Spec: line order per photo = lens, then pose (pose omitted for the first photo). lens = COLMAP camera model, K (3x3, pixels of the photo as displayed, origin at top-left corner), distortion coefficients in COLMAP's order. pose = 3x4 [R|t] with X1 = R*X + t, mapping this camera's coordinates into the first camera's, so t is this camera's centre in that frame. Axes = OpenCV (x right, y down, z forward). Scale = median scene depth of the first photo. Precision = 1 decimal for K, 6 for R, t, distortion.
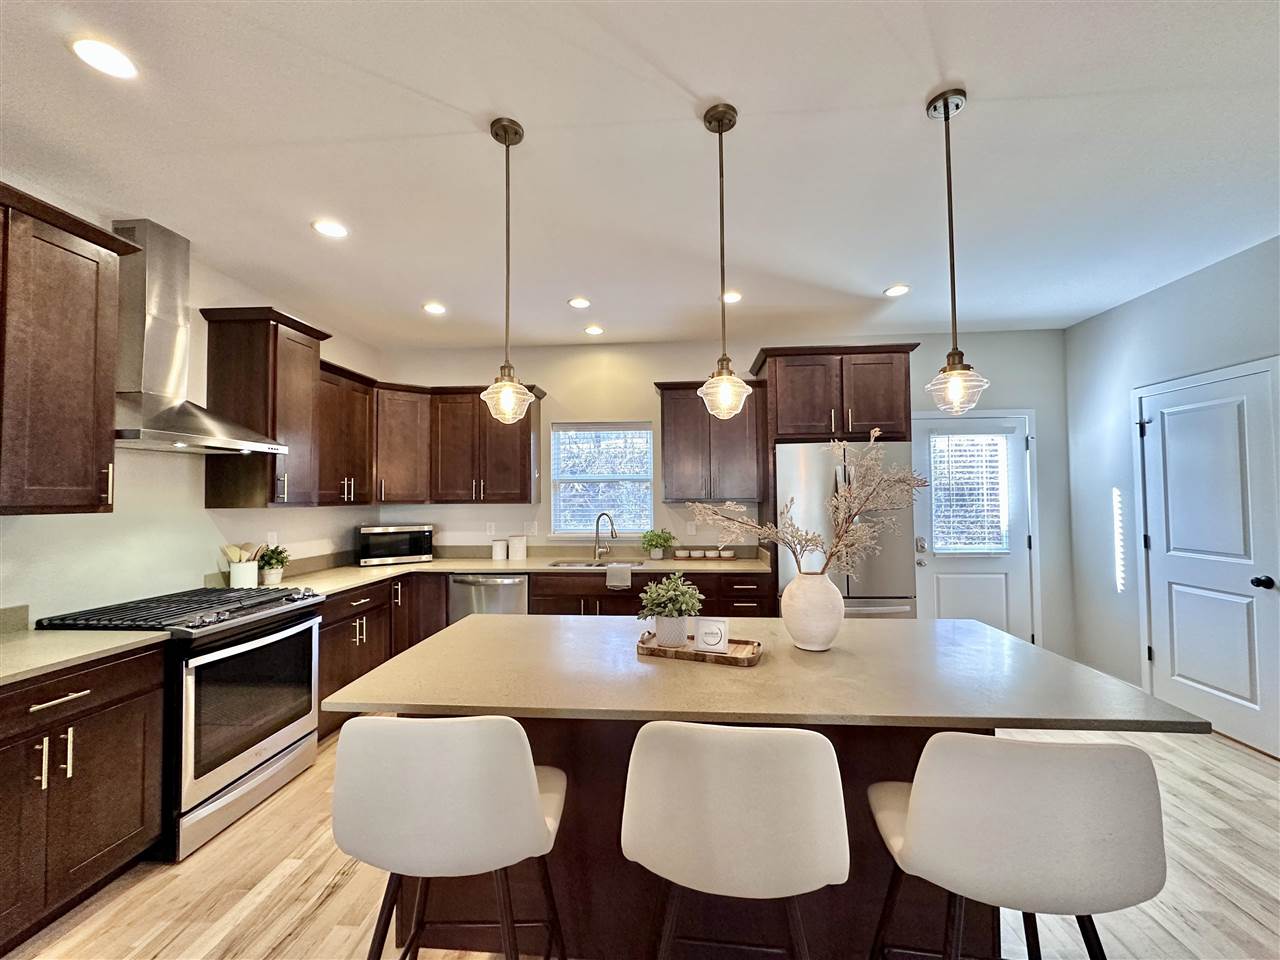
lens RADIAL K [[508.3, 0, 640.0], [0, 508.3, 480.0], [0, 0, 1]] dist [-0.000030, -0.000020]
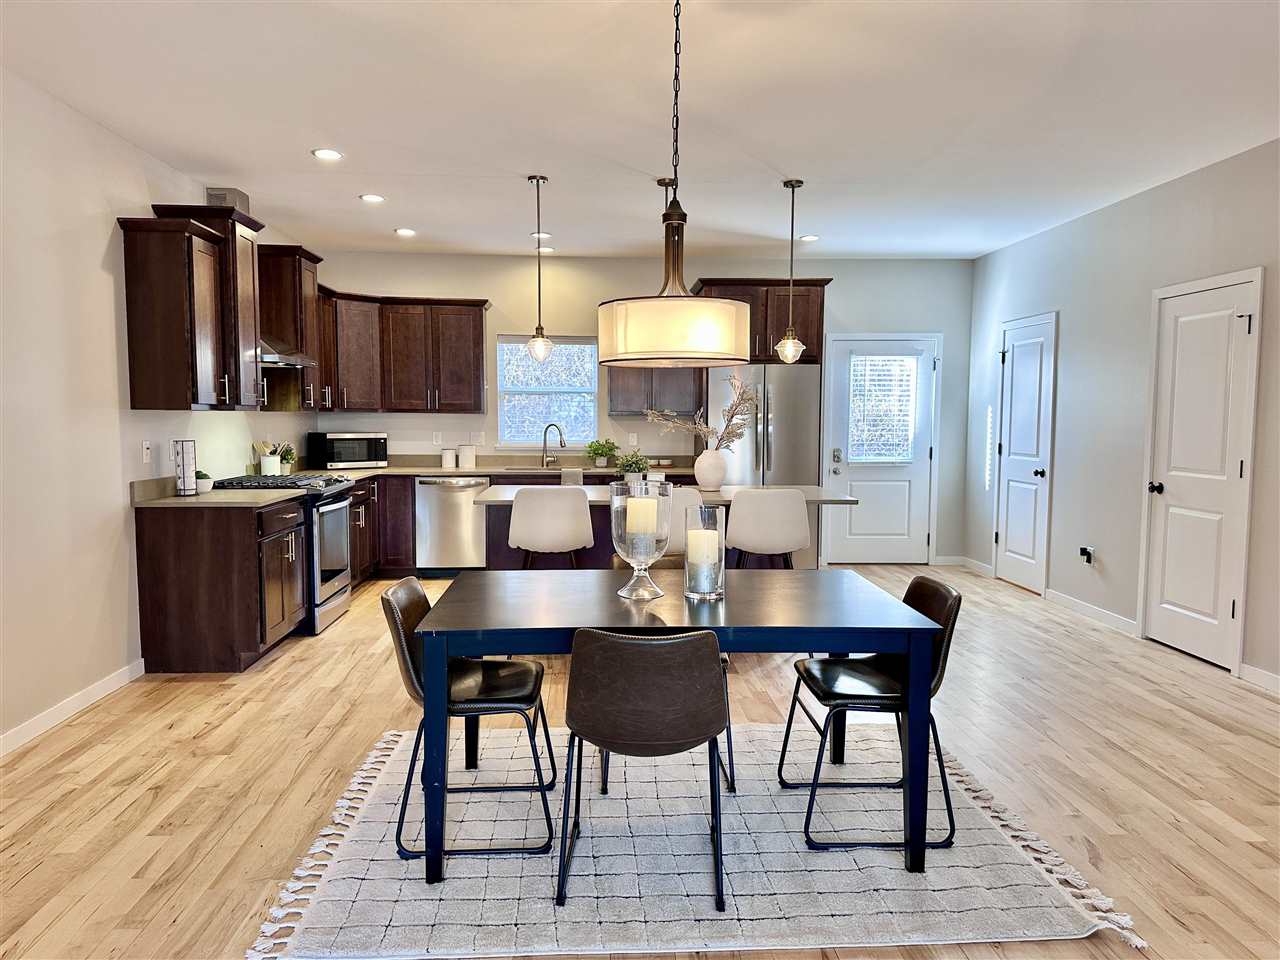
lens RADIAL K [[898.4, 0, 640.0], [0, 898.4, 480.0], [0, 0, 1]] dist [0.142310, -0.000098]
pose [[0.990301, 0.002757, 0.138913, -0.157620], [-0.017030, 0.994673, 0.101663, -0.013555], [-0.137892, -0.103043, 0.985073, -0.937387]]
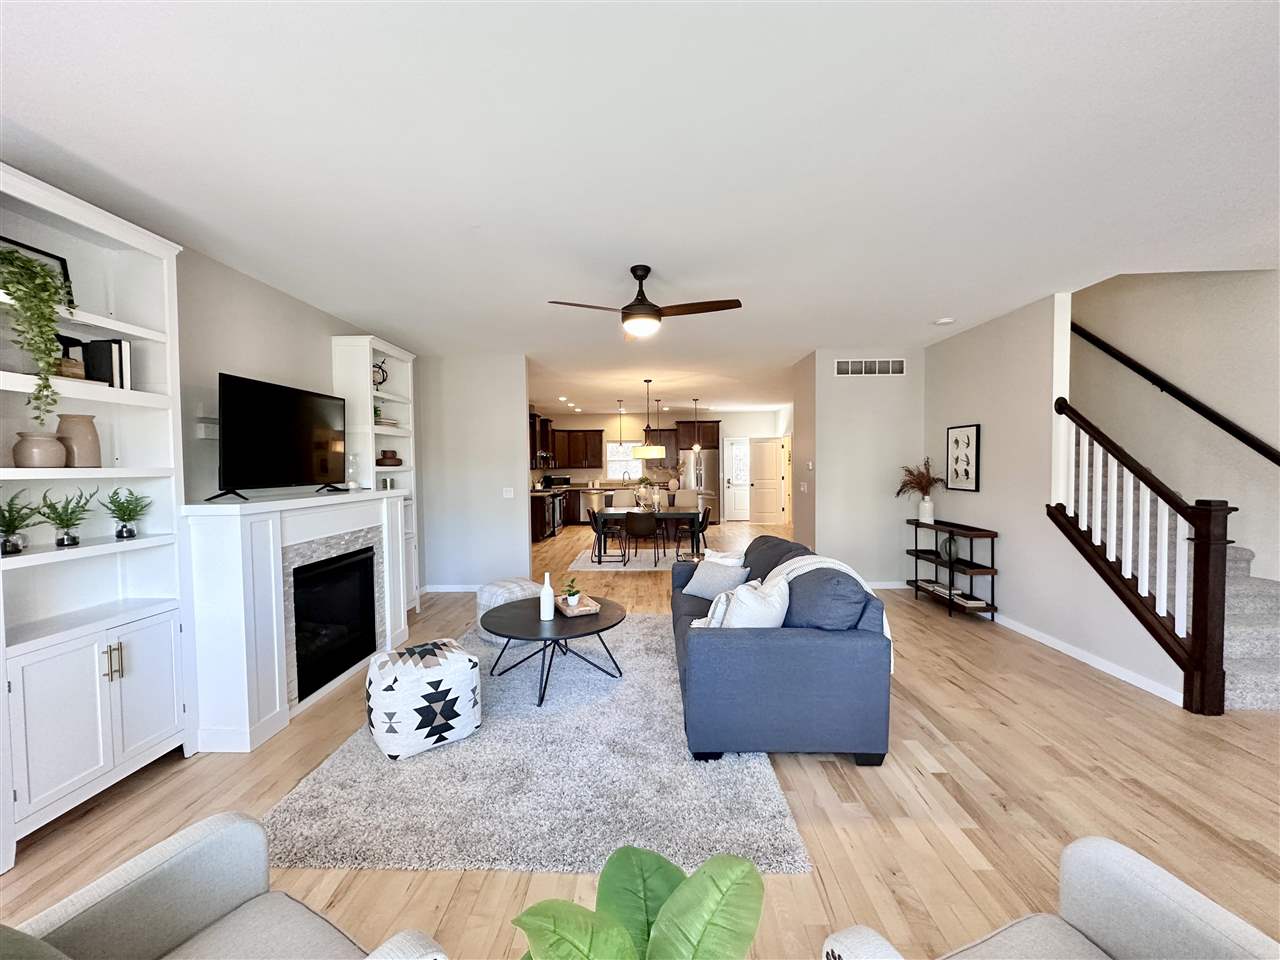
lens RADIAL K [[508.3, 0, 640.0], [0, 508.3, 480.0], [0, 0, 1]] dist [-0.000030, -0.000020]
pose [[0.998463, -0.004174, 0.055271, -0.162127], [0.000635, 0.997957, 0.063892, -0.081469], [-0.055424, -0.063758, 0.996425, -2.129720]]
